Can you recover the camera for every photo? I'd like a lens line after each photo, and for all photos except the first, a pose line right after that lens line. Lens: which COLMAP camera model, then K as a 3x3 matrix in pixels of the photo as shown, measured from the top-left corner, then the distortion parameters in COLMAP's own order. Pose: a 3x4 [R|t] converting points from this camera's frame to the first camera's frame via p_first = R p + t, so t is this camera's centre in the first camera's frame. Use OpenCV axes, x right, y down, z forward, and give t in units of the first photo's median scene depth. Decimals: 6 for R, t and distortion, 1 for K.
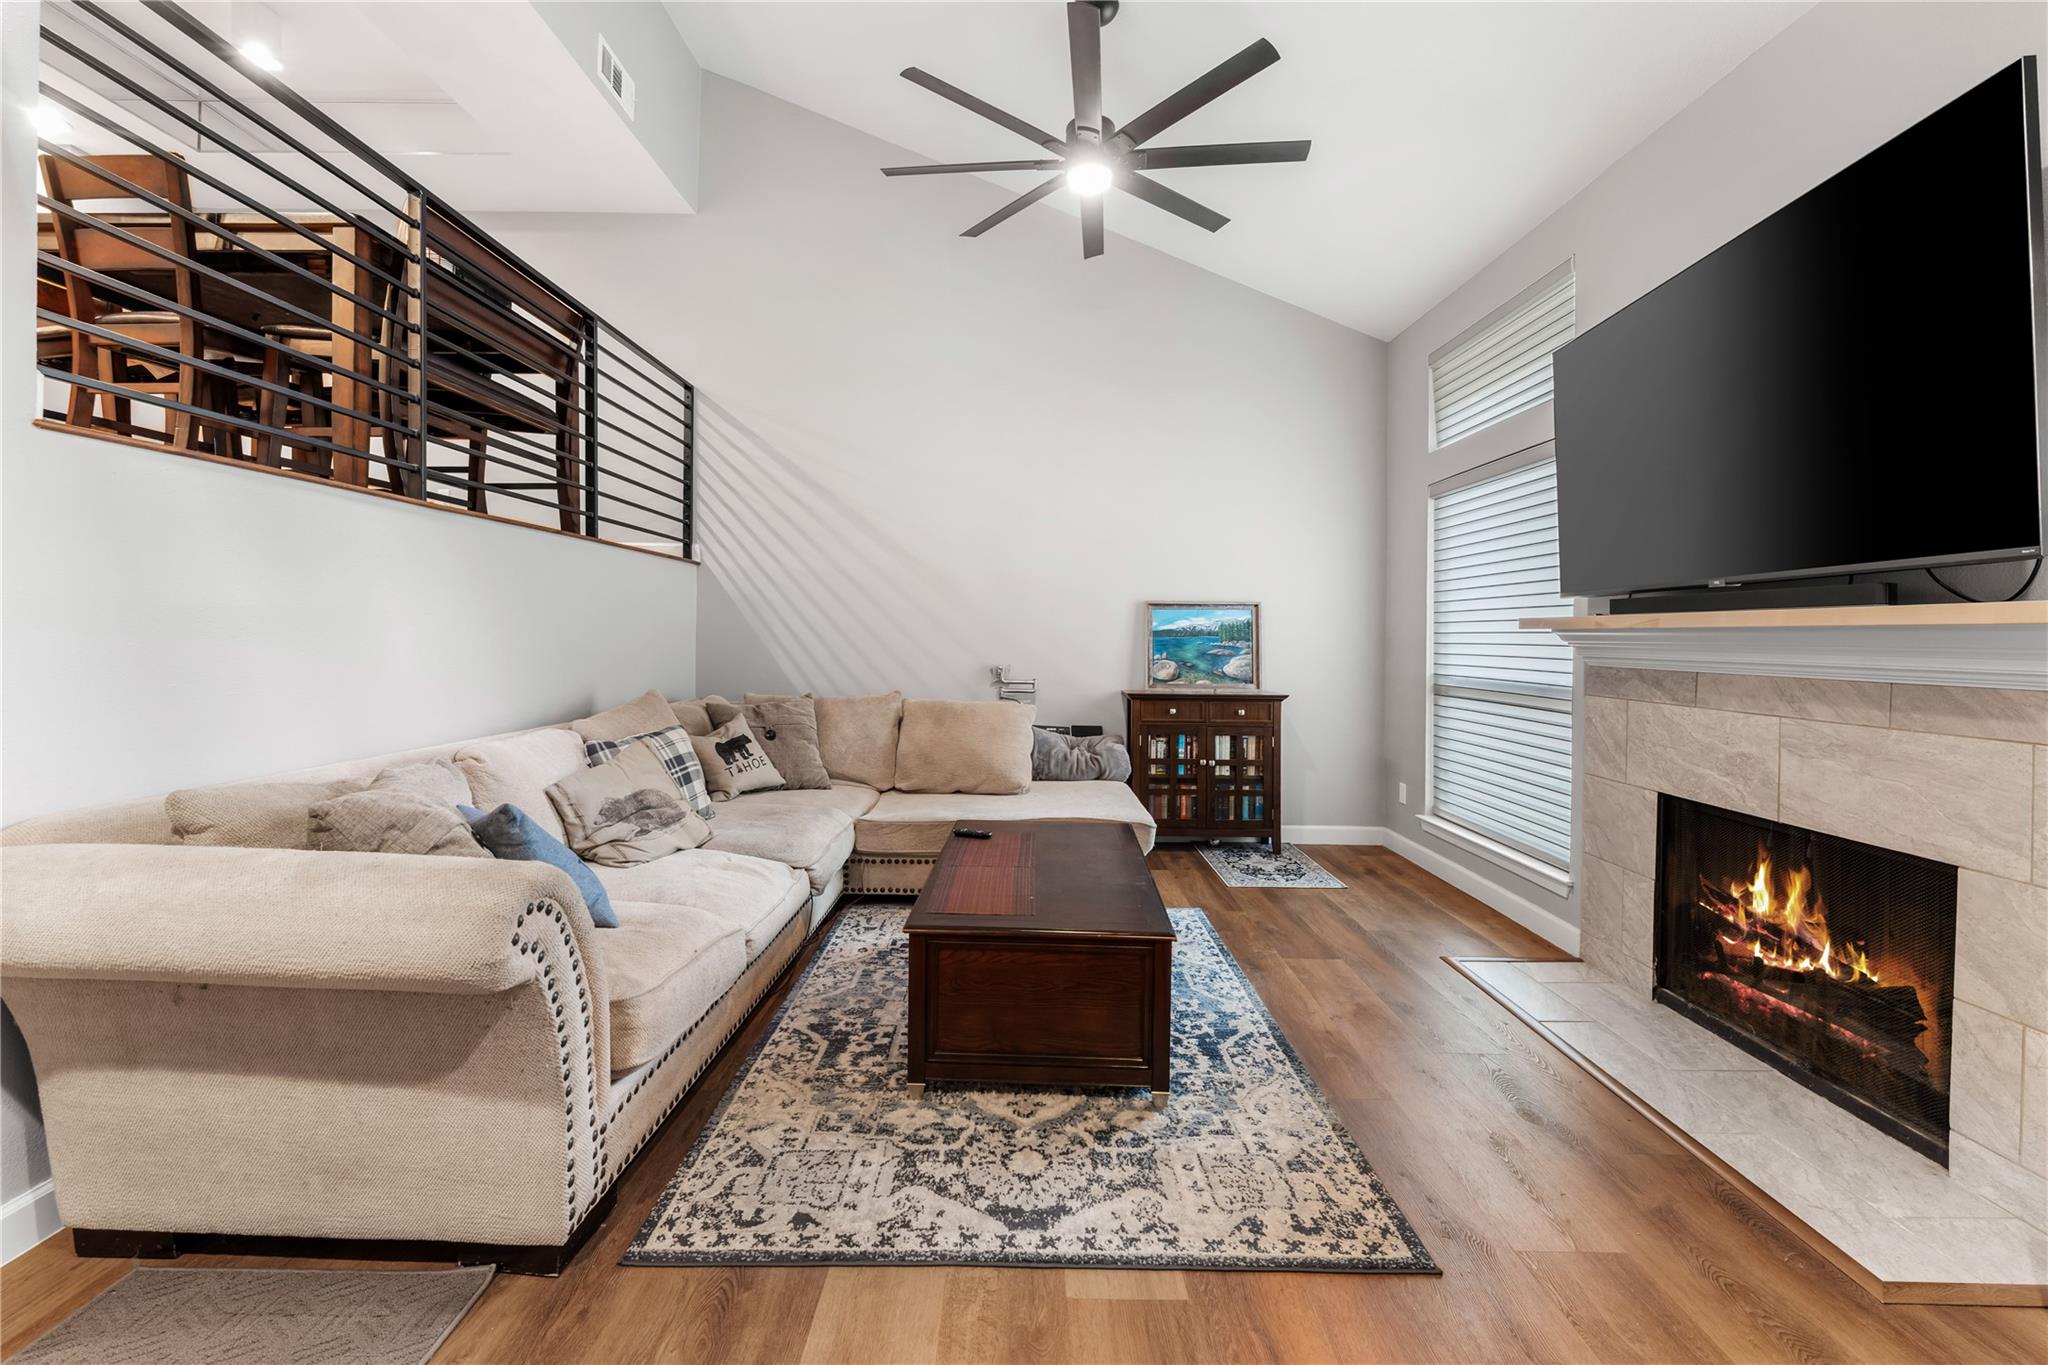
lens RADIAL K [[830.4, 0, 1024.4], [0, 830.4, 648.7], [0, 0, 1]] dist [-0.000560, -0.000440]
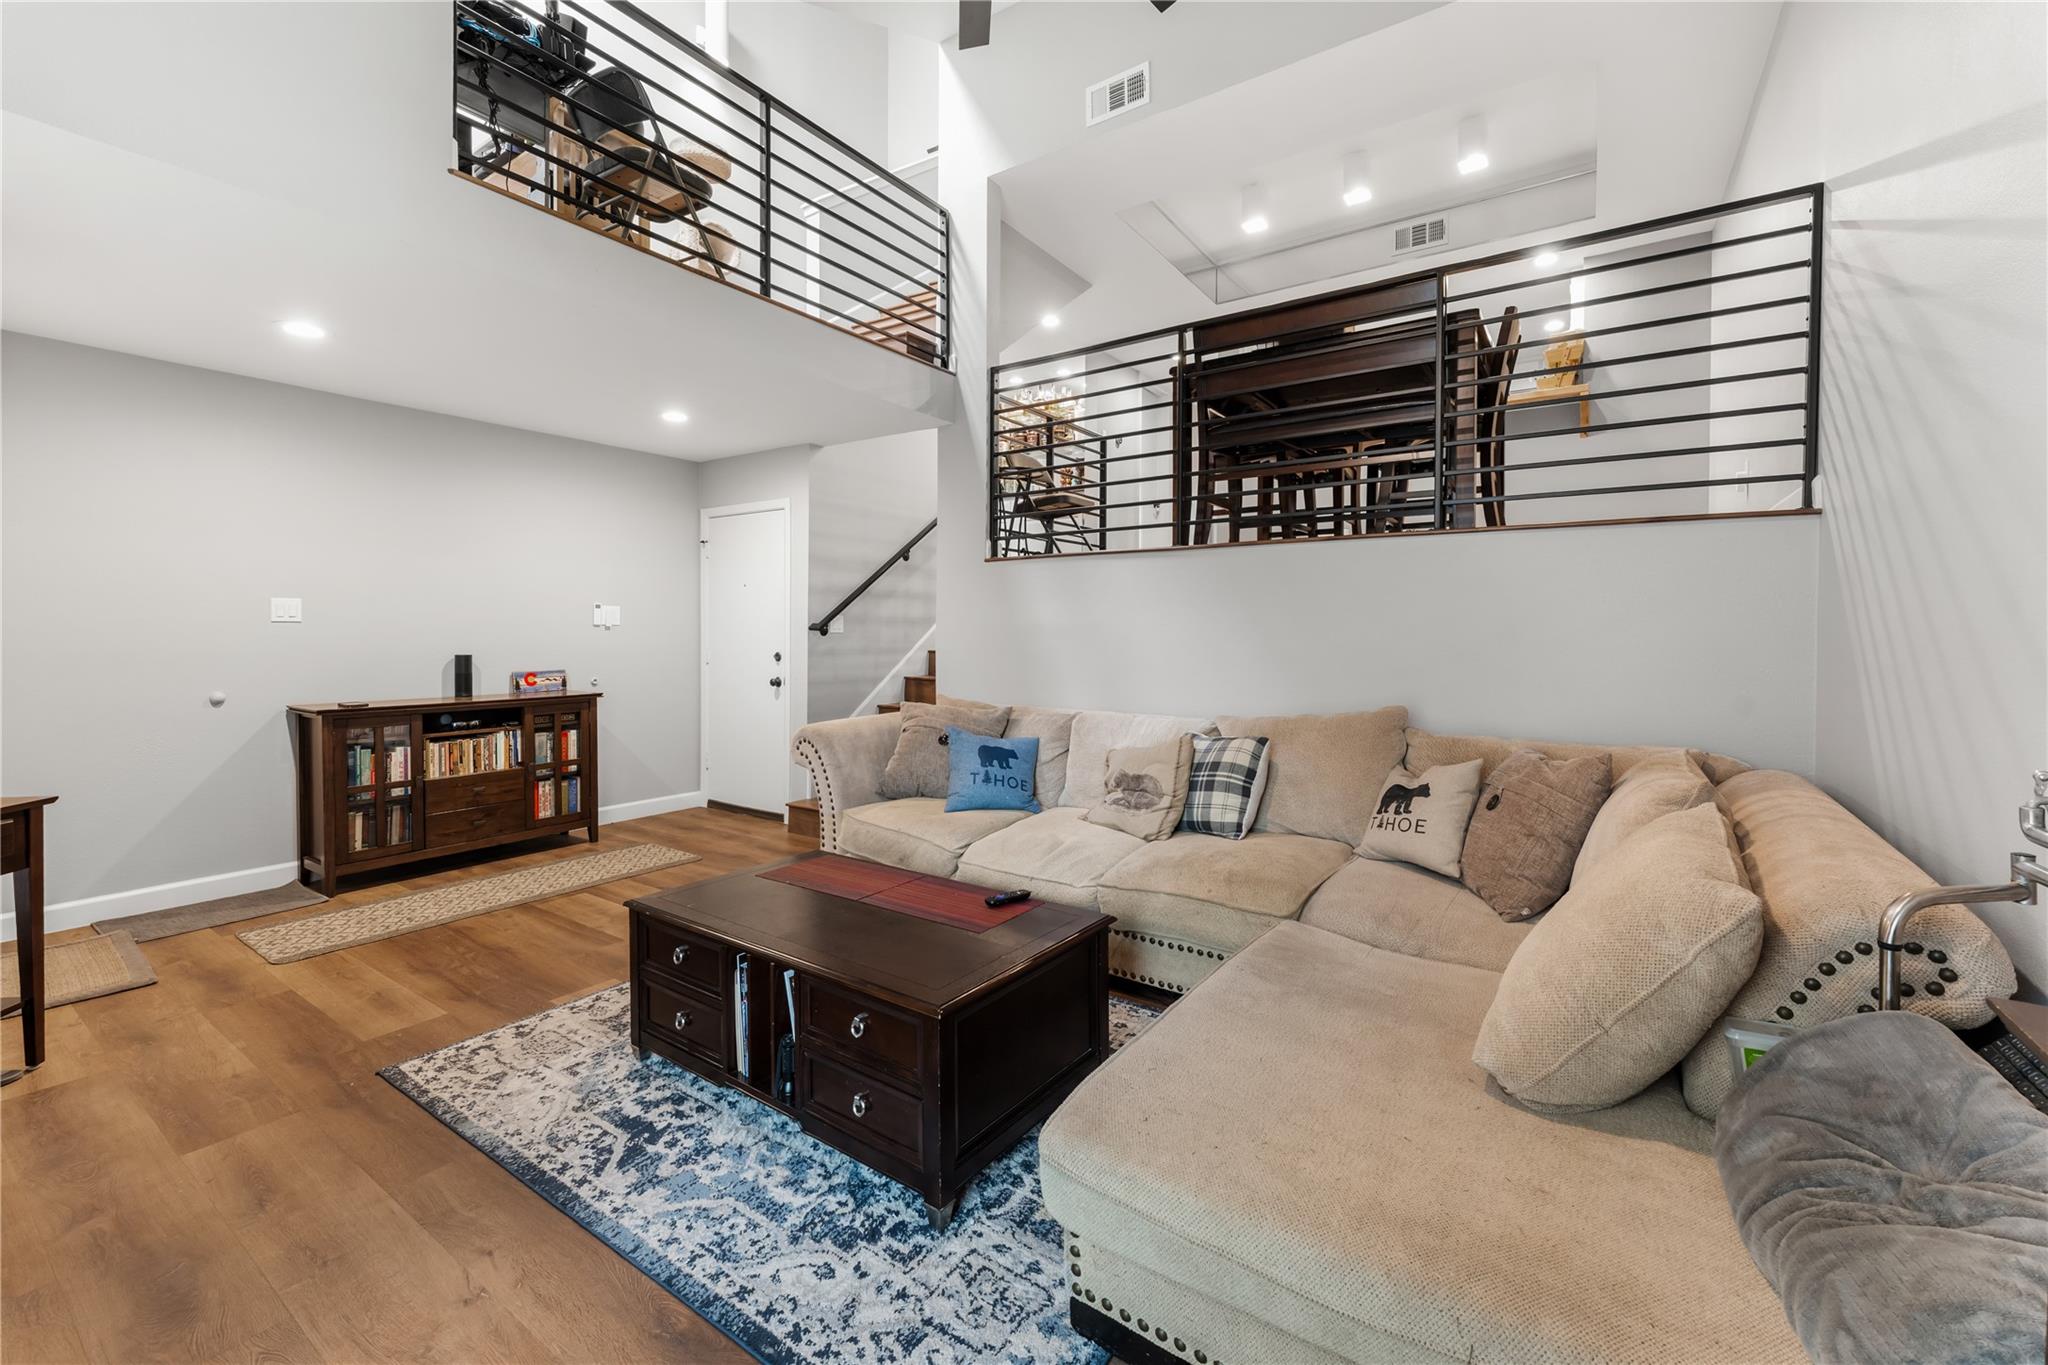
lens RADIAL K [[830.4, 0, 1024.4], [0, 830.4, 648.7], [0, 0, 1]] dist [-0.000560, -0.000440]
pose [[-0.559025, 0.006359, -0.829126, 0.664857], [-0.023458, 0.999449, 0.023482, -0.030063], [0.828819, 0.032577, -0.558568, 1.696346]]
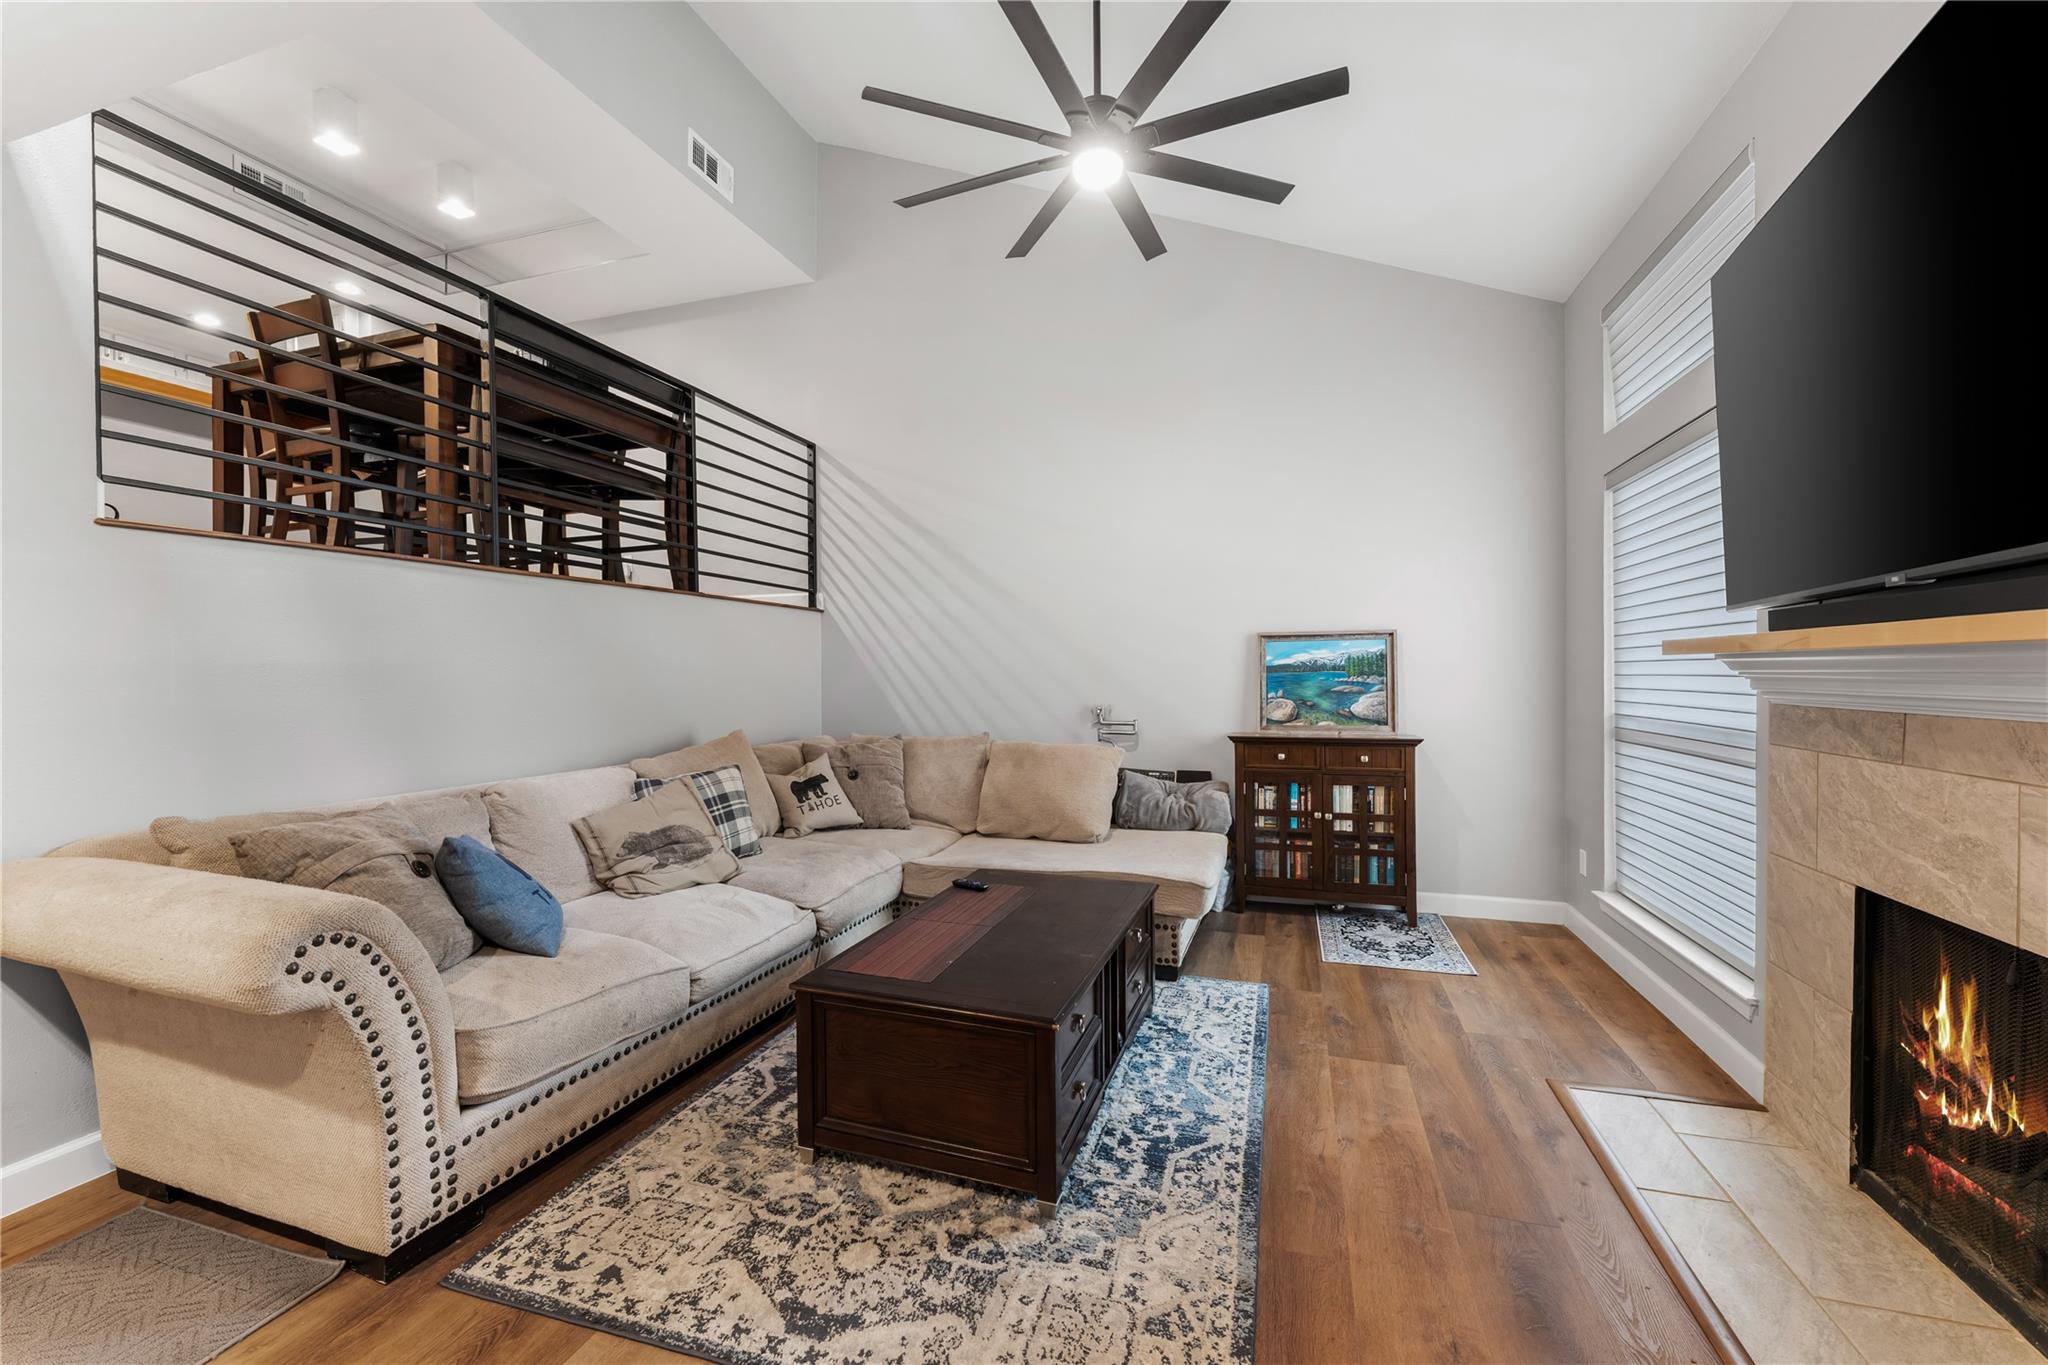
lens RADIAL K [[822.4, 0, 1026.2], [0, 822.4, 690.5], [0, 0, 1]] dist [-0.000496, -0.000446]
pose [[0.953187, -0.011217, -0.302173, 0.339440], [0.012411, 0.999921, 0.002031, -0.000518], [0.302126, -0.005687, 0.953251, 0.149323]]
